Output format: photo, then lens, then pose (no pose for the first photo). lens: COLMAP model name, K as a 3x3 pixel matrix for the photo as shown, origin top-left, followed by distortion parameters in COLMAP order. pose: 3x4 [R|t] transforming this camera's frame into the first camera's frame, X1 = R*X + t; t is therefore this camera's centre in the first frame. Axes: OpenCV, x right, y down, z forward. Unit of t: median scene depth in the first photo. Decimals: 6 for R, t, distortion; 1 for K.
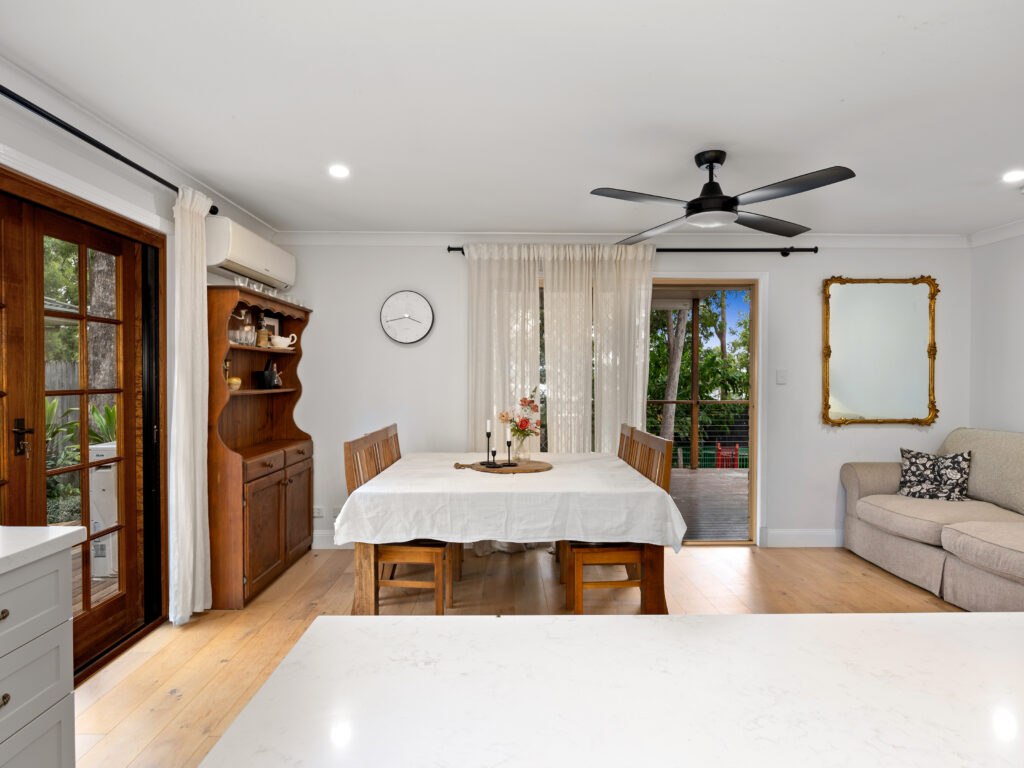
lens RADIAL K [[571.1, 0, 512.0], [0, 571.1, 384.0], [0, 0, 1]] dist [-0.000001, -0.000144]
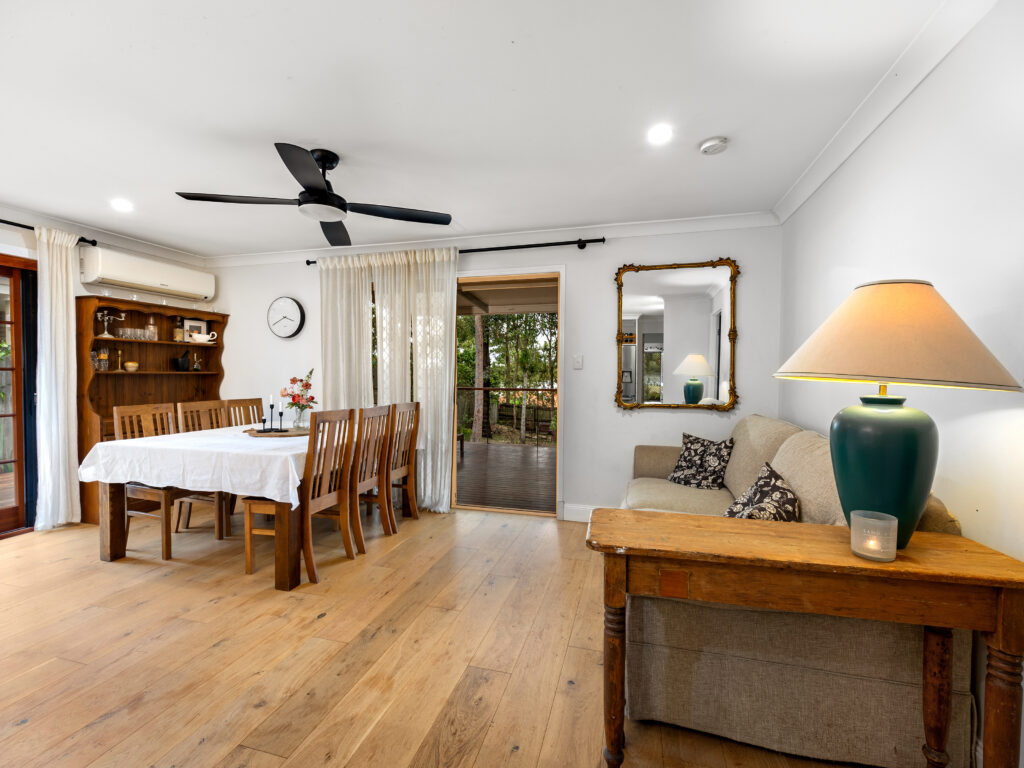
lens RADIAL K [[441.9, 0, 512.0], [0, 441.9, 384.0], [0, 0, 1]] dist [0.010828, 0.000065]
pose [[0.959252, 0.010093, -0.282371, 0.634146], [-0.006913, 0.999901, 0.012256, 0.020094], [0.282467, -0.009805, 0.959227, 0.182376]]
